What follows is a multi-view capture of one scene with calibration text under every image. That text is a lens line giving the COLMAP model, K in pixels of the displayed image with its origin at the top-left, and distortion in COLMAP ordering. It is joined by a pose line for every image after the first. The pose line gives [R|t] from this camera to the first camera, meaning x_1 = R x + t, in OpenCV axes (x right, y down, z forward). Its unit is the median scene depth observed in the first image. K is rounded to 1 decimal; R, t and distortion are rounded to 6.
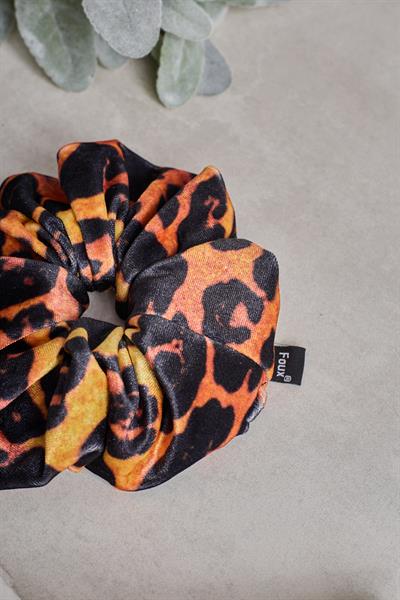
lens RADIAL K [[997.7, 0, 200.0], [0, 997.7, 300.0], [0, 0, 1]] dist [-0.023214, -0.561177]
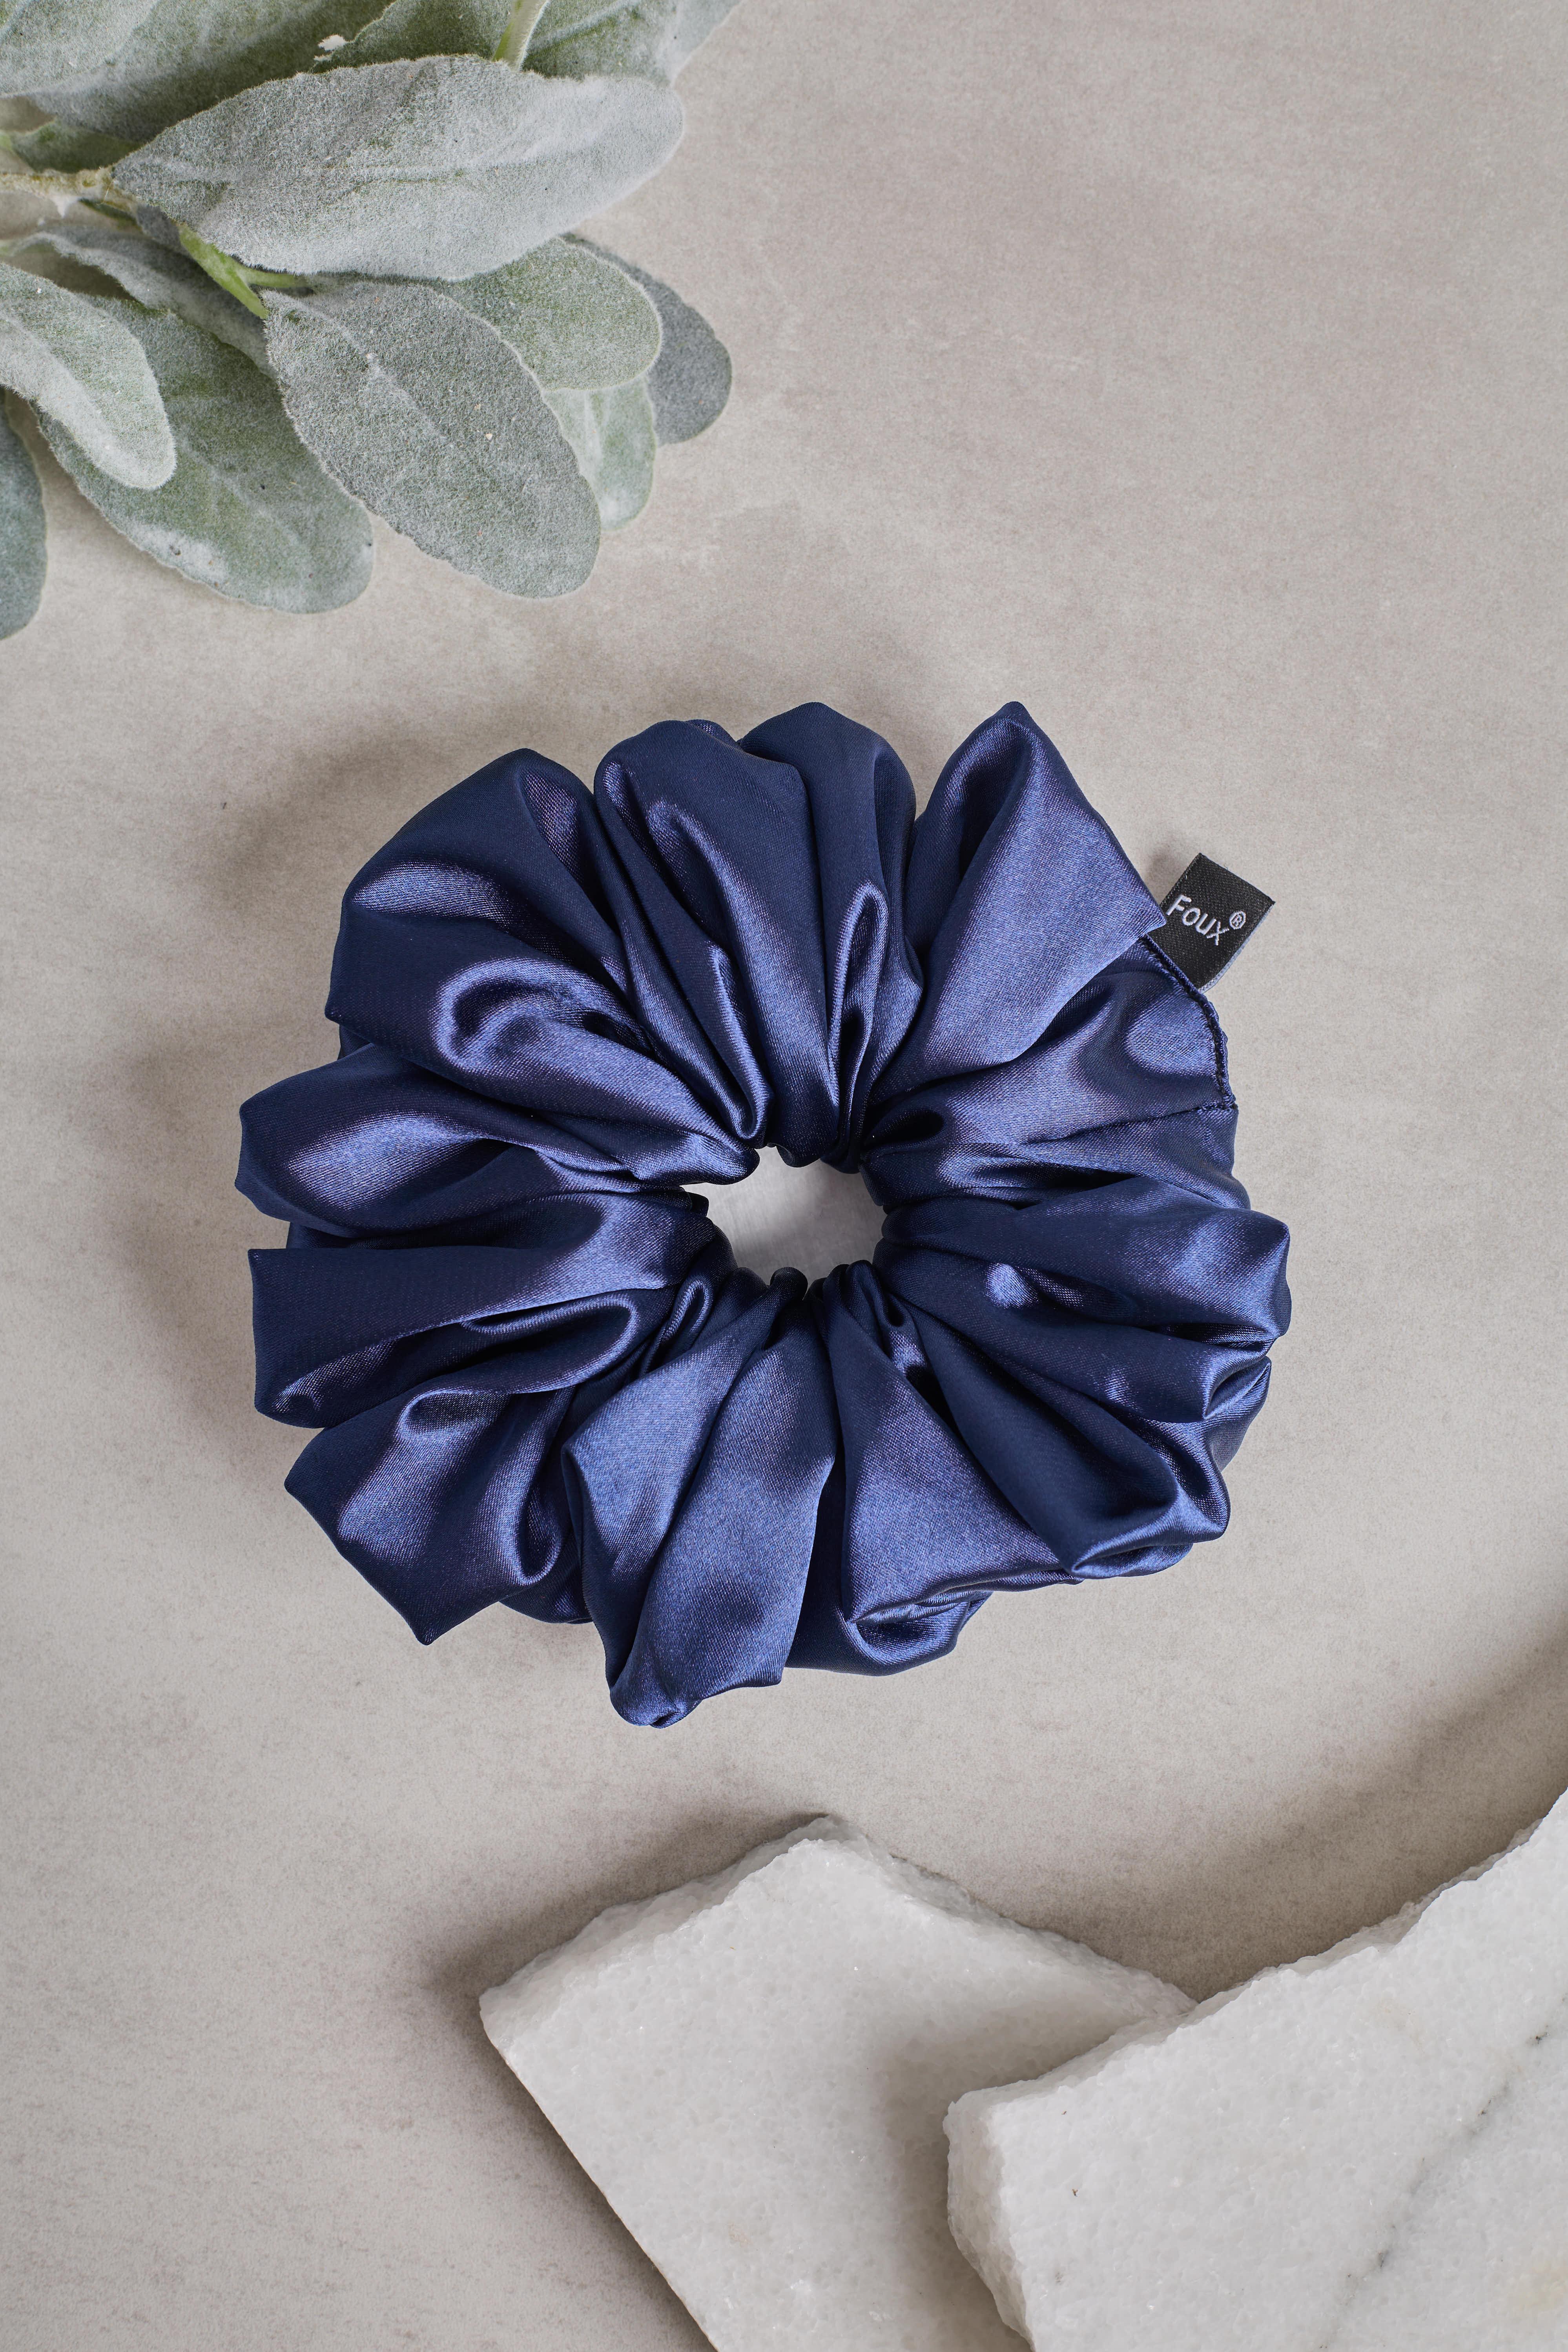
lens RADIAL K [[3717.0, 0, 784.0], [0, 3717.0, 1176.0], [0, 0, 1]] dist [0.018375, -0.575029]
pose [[0.884813, -0.465875, 0.008115, -0.101355], [0.411478, 0.789434, 0.455499, -0.628975], [-0.218612, -0.399693, 0.890199, -0.290950]]
